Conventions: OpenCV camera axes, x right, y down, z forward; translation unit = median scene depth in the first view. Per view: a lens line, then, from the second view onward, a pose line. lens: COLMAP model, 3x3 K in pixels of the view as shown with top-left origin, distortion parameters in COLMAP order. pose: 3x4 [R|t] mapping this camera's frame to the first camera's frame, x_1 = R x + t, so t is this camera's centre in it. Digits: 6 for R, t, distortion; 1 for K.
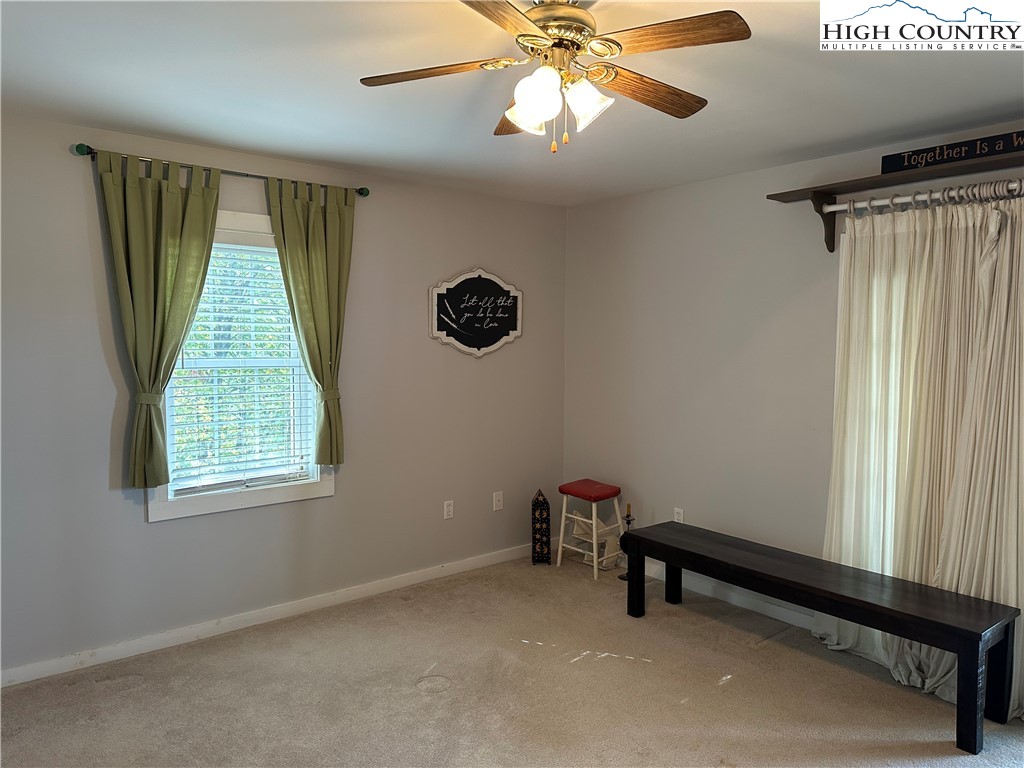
lens RADIAL K [[721.8, 0, 504.7], [0, 721.8, 378.7], [0, 0, 1]] dist [0.120762, -0.245546]
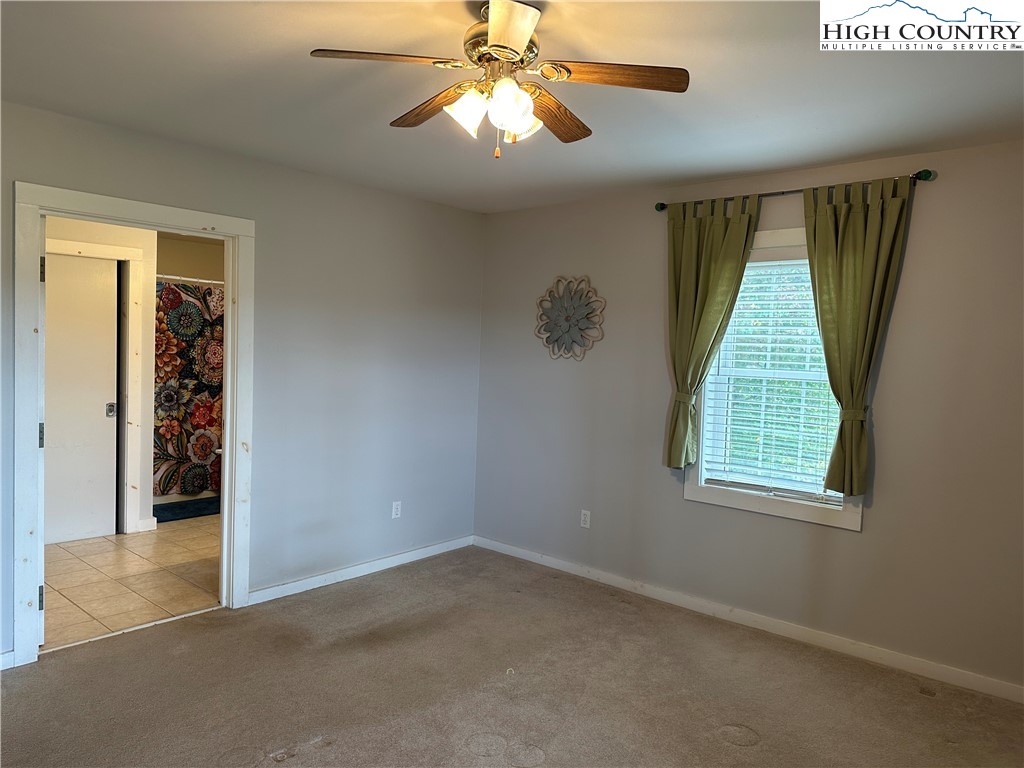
lens RADIAL K [[721.8, 0, 504.7], [0, 721.8, 378.7], [0, 0, 1]] dist [0.120762, -0.245546]
pose [[0.132360, 0.037379, -0.990497, 0.634522], [-0.087655, 0.995815, 0.025867, -0.008290], [0.987318, 0.083398, 0.135083, 0.494622]]
